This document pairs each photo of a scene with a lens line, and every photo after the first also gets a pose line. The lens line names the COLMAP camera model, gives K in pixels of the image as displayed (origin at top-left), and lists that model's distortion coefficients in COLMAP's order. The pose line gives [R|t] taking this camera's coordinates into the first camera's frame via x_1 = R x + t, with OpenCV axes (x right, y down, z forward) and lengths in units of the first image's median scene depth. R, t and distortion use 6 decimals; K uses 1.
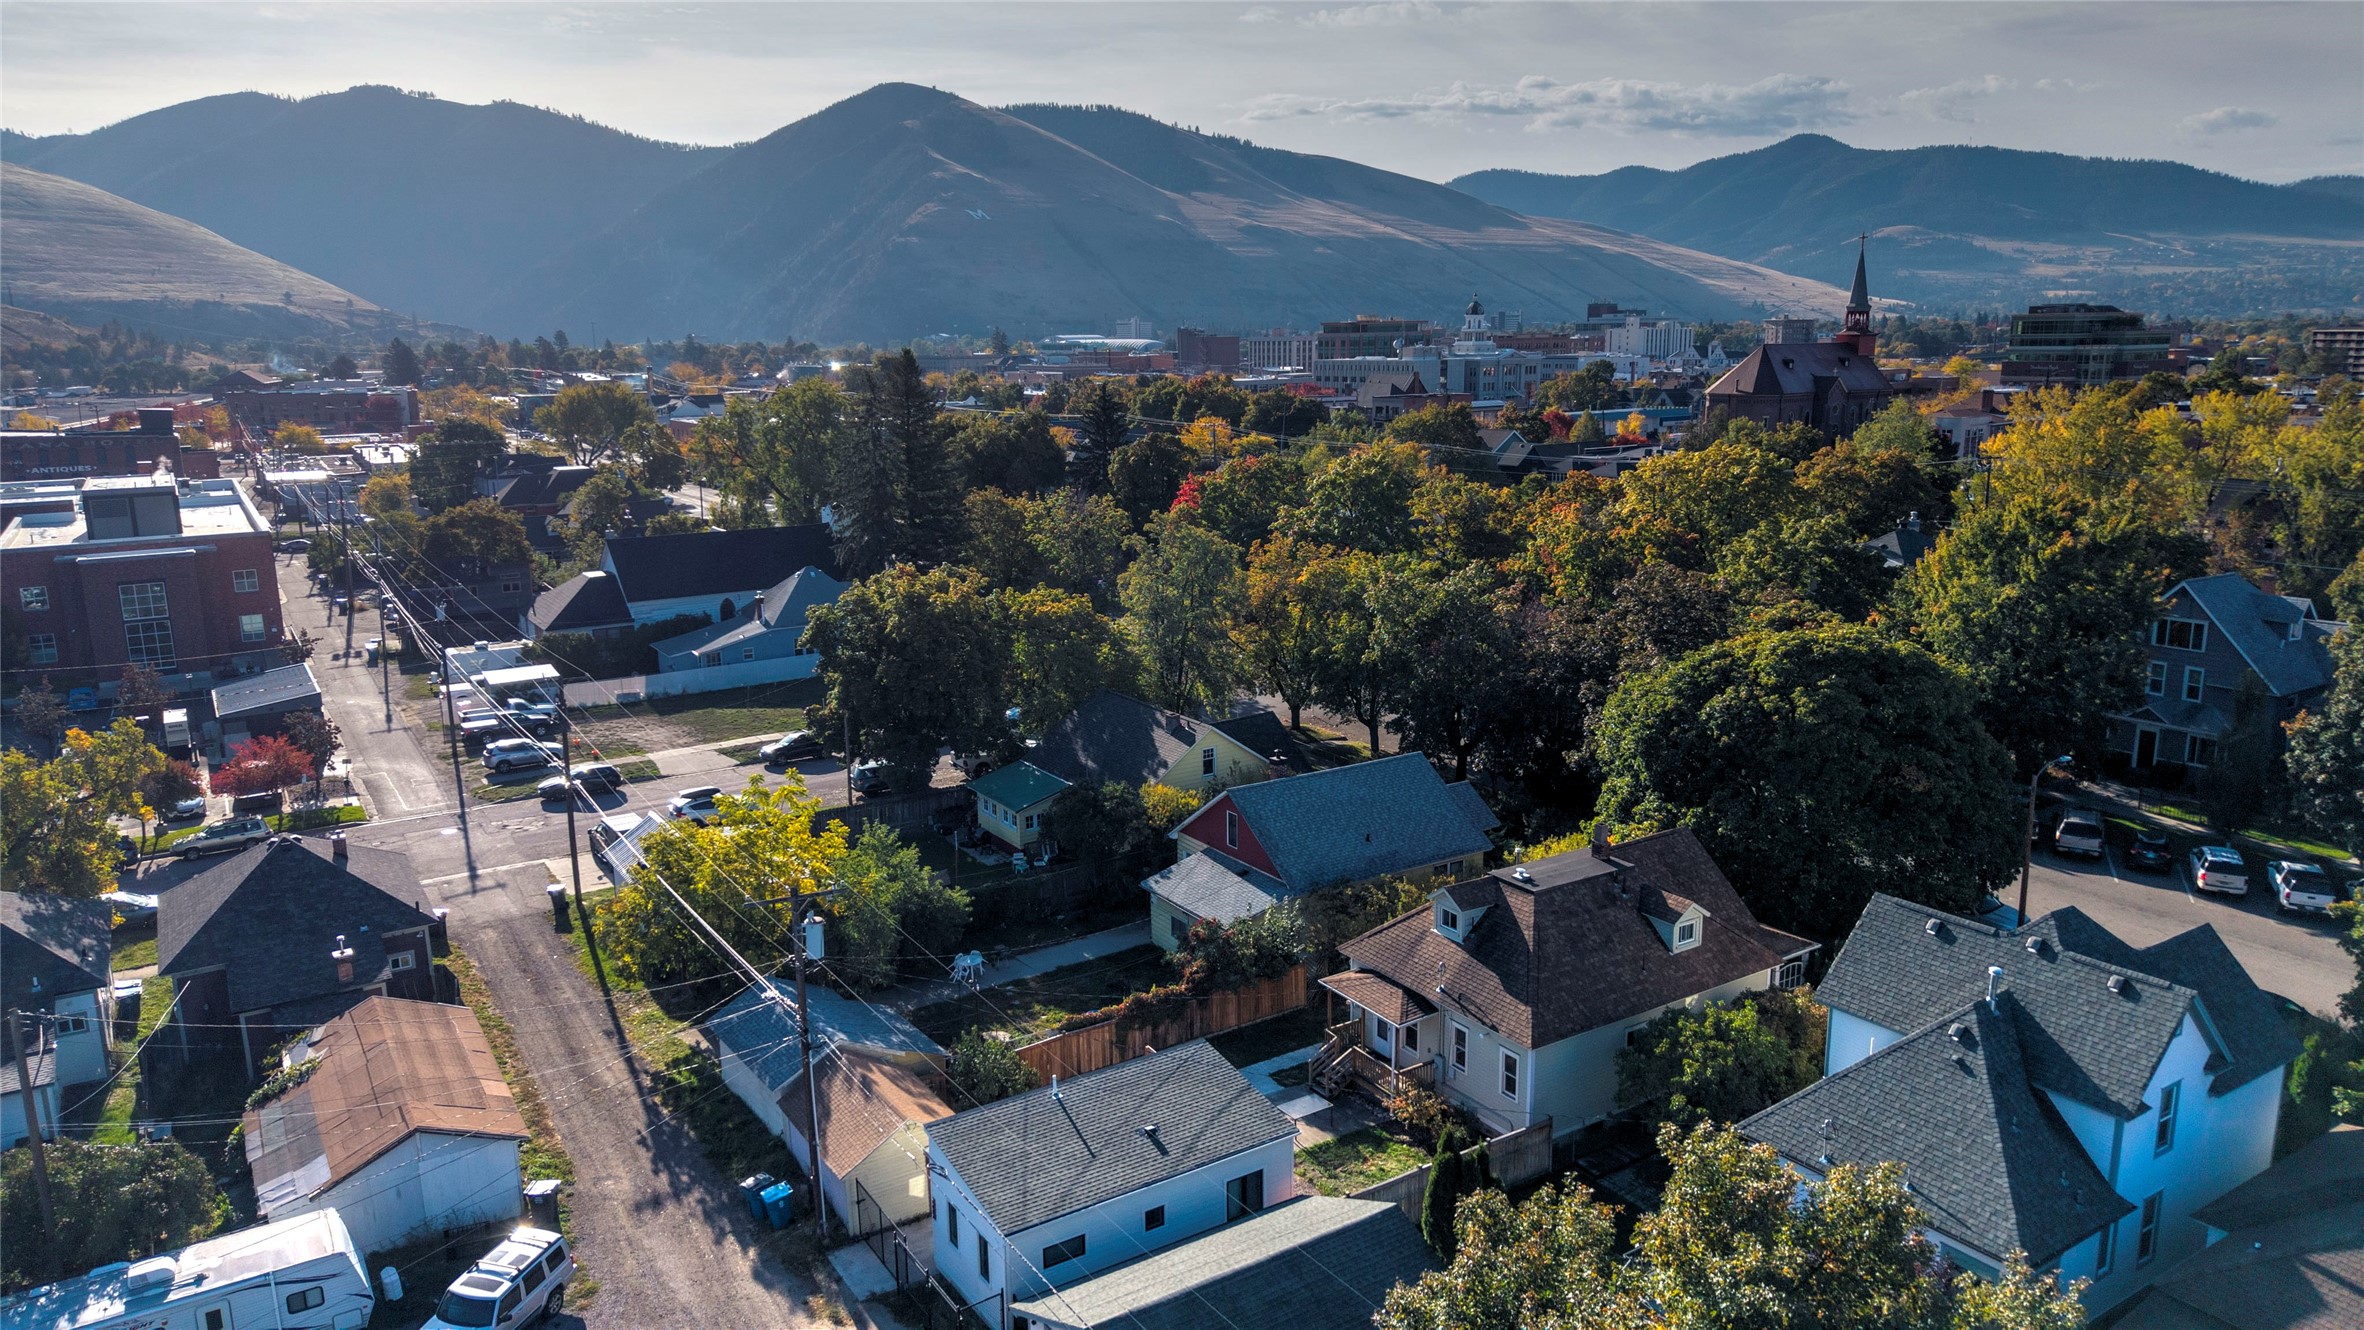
lens RADIAL K [[1590.6, 0, 1186.7], [0, 1590.6, 659.1], [0, 0, 1]] dist [0.020740, -0.019472]
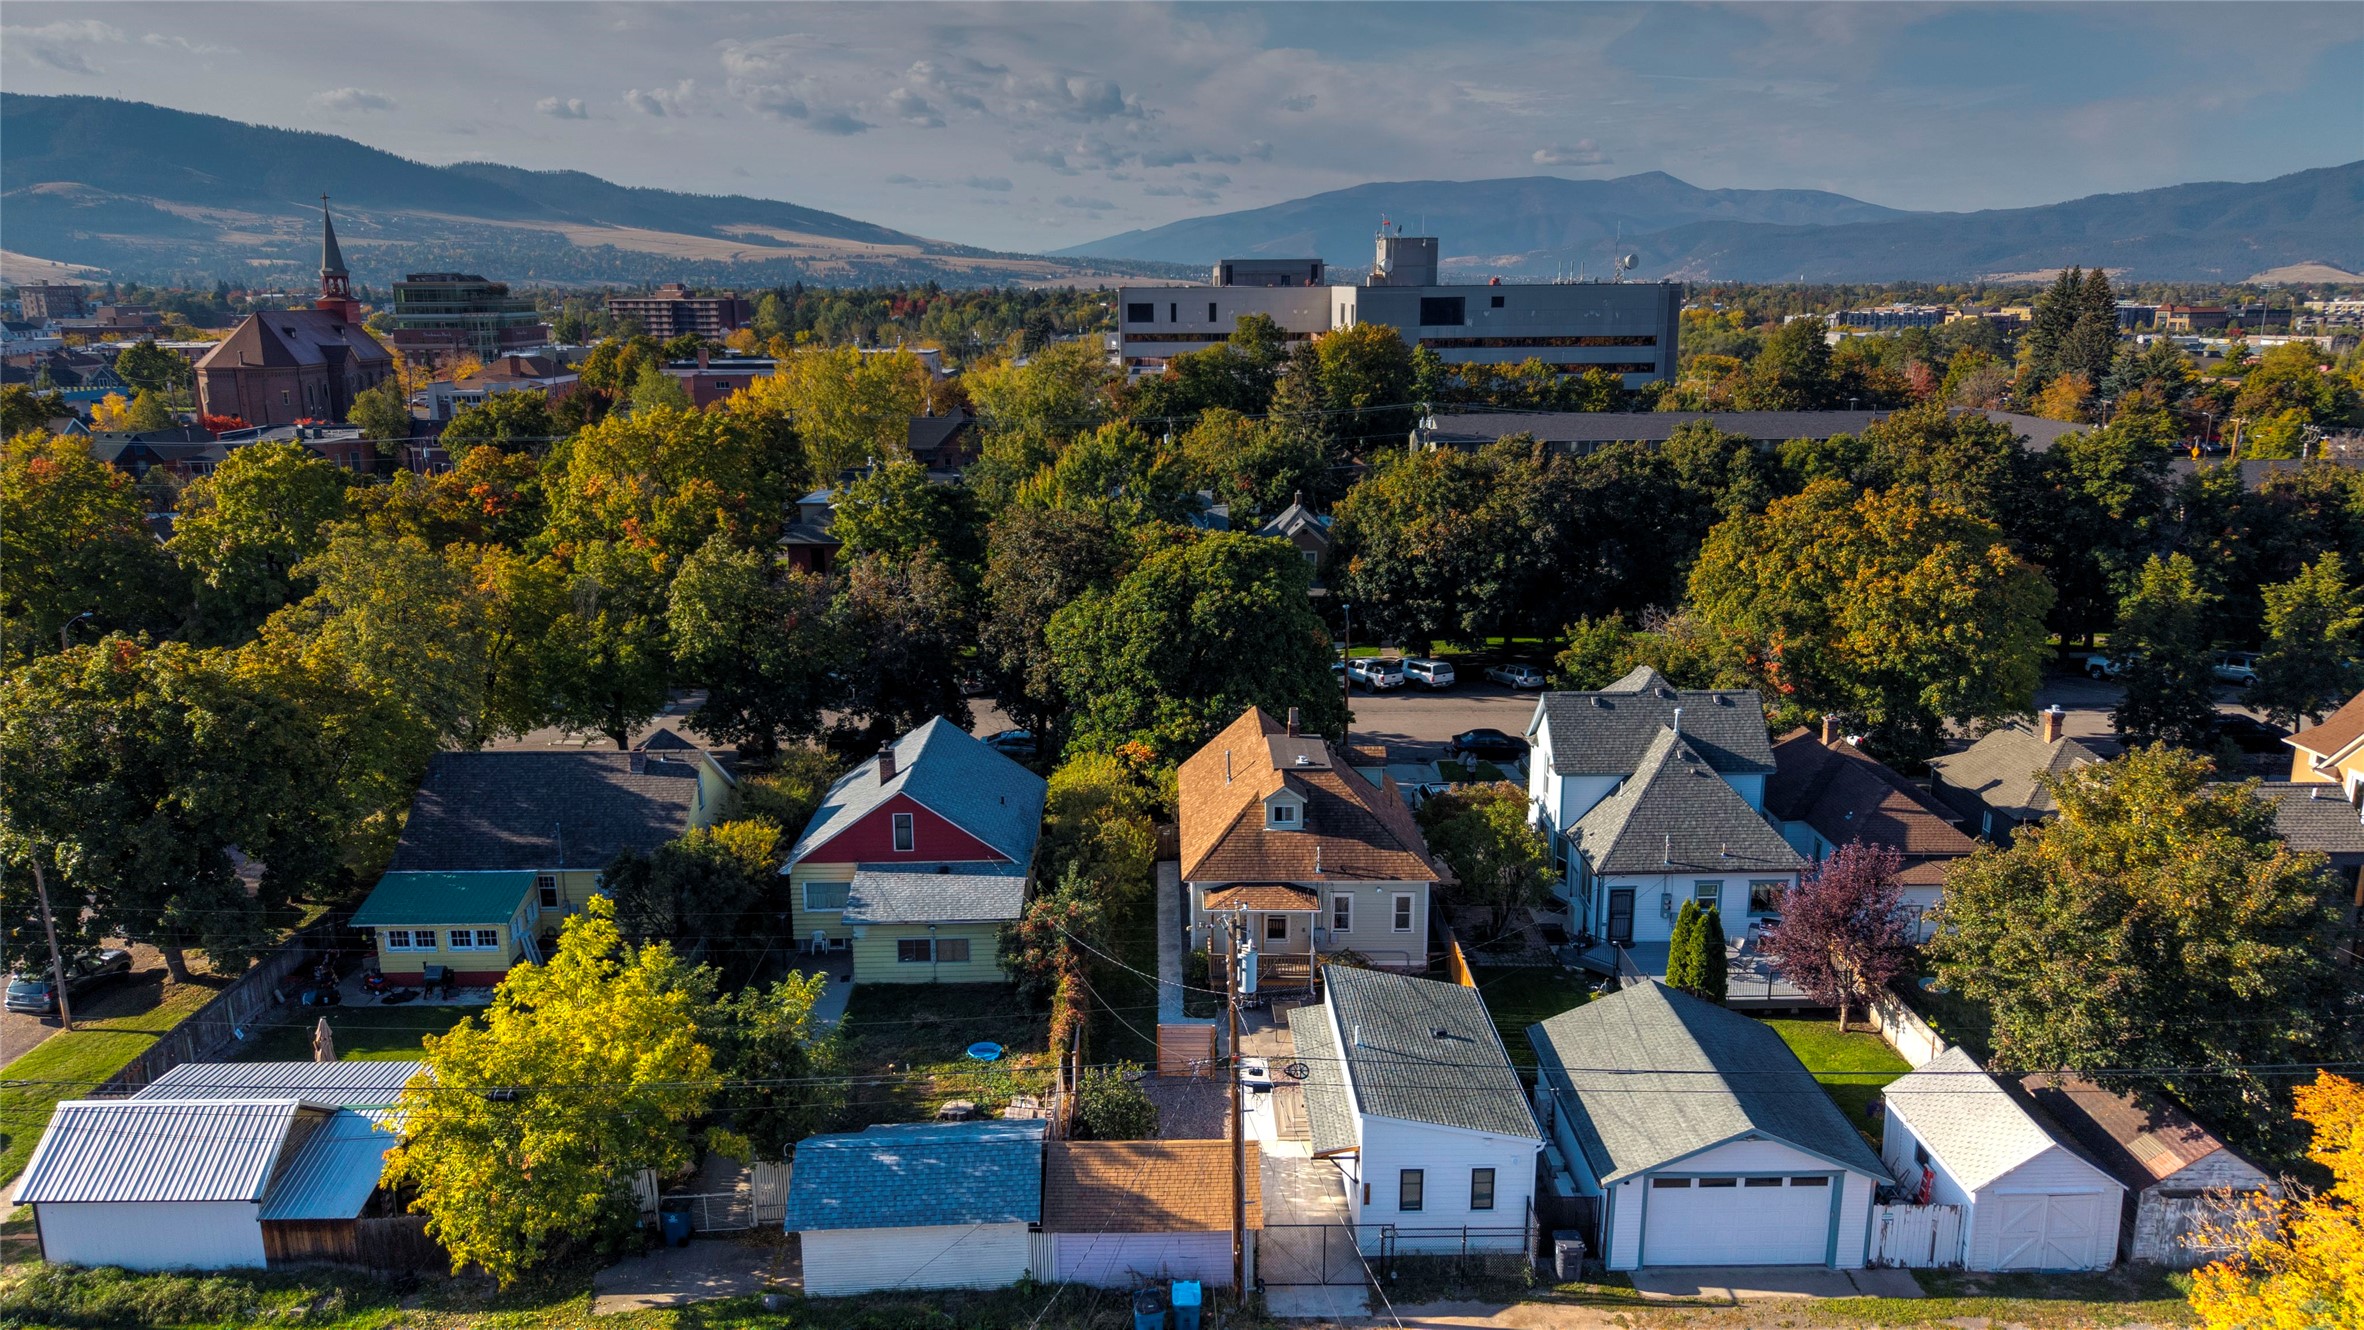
lens RADIAL K [[1590.6, 0, 1179.7], [0, 1590.6, 672.1], [0, 0, 1]] dist [0.020740, -0.019472]
pose [[0.513964, -0.193224, 0.835767, -0.115687], [0.172441, 0.977684, 0.119990, -0.011783], [-0.840301, 0.082450, 0.535814, 0.067760]]
